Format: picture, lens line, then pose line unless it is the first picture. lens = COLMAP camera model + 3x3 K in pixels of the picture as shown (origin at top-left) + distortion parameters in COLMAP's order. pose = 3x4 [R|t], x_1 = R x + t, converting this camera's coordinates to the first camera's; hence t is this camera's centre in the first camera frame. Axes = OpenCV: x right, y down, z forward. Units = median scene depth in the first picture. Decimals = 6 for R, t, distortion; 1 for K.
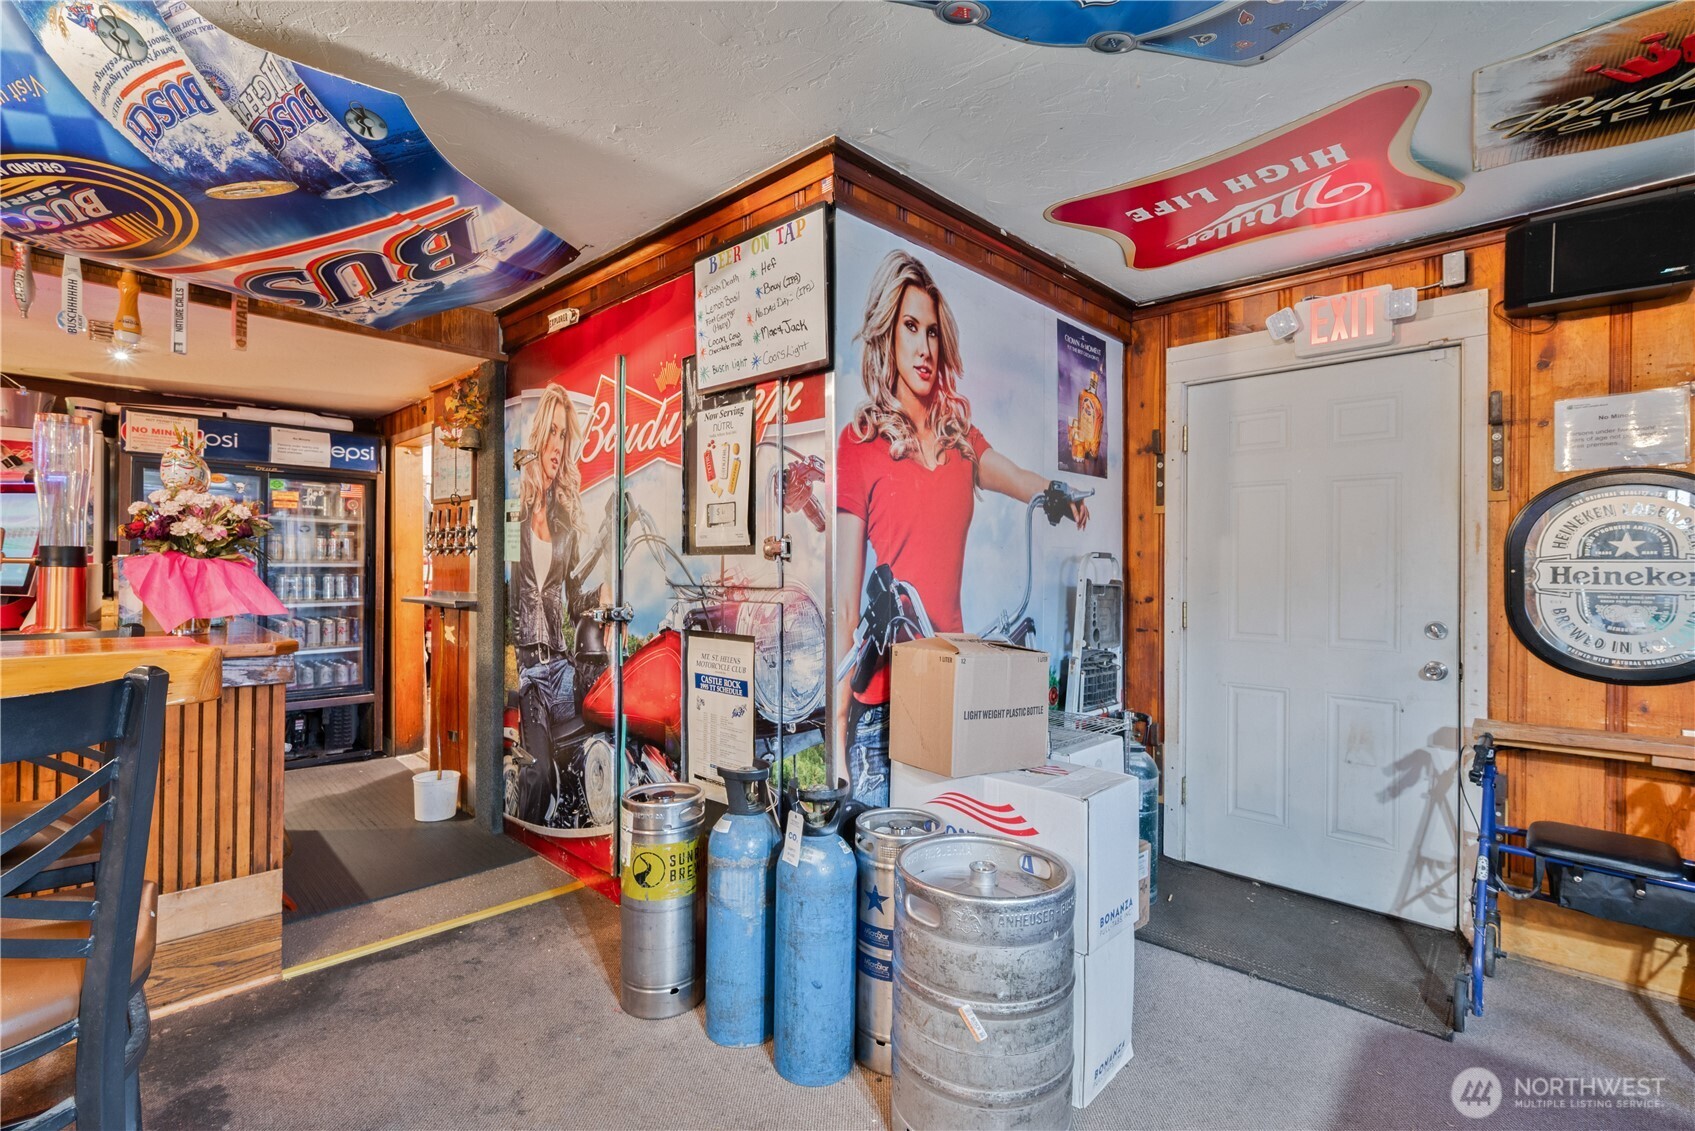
lens RADIAL K [[770.5, 0, 847.9], [0, 770.5, 565.9], [0, 0, 1]] dist [0.000499, 0.000006]
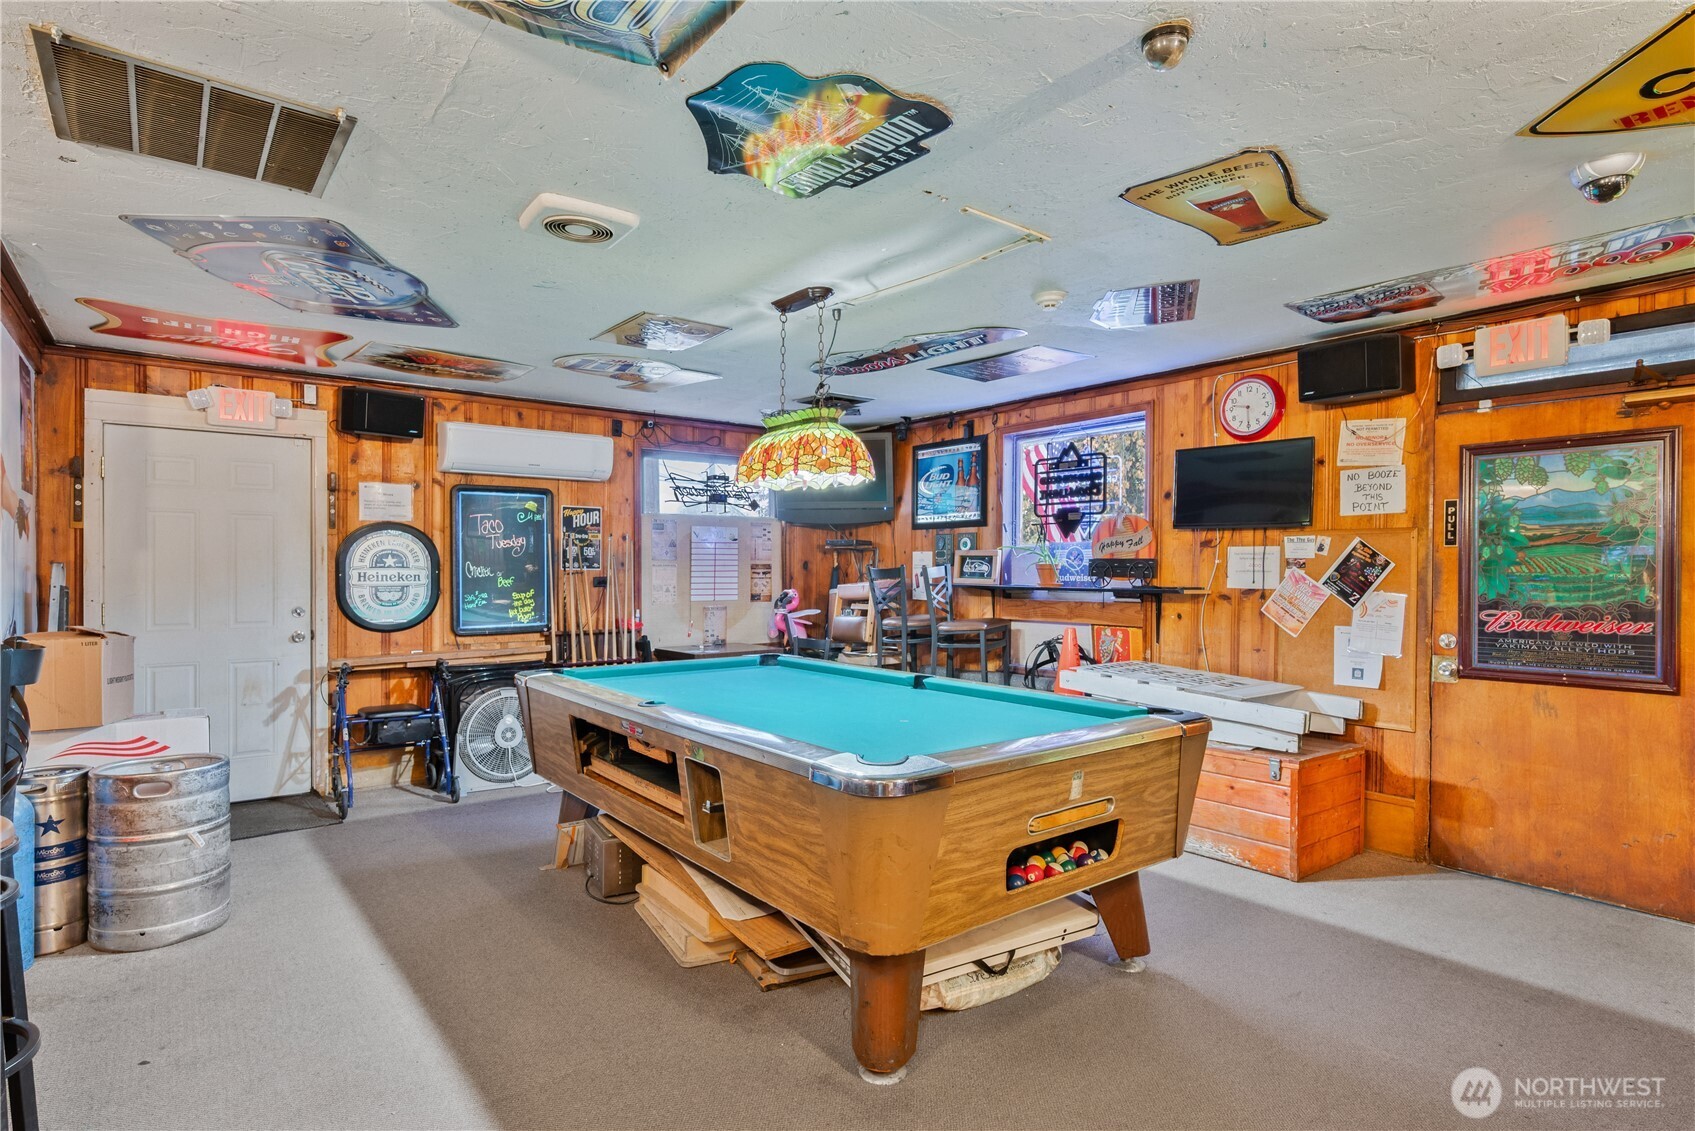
lens RADIAL K [[890.1, 0, 846.5], [0, 890.1, 572.5], [0, 0, 1]] dist [-0.005442, -0.001065]
pose [[0.153858, -0.008364, 0.988058, -0.962044], [0.002745, 0.999964, 0.008037, -0.011450], [-0.988089, 0.001476, 0.153876, -0.457390]]
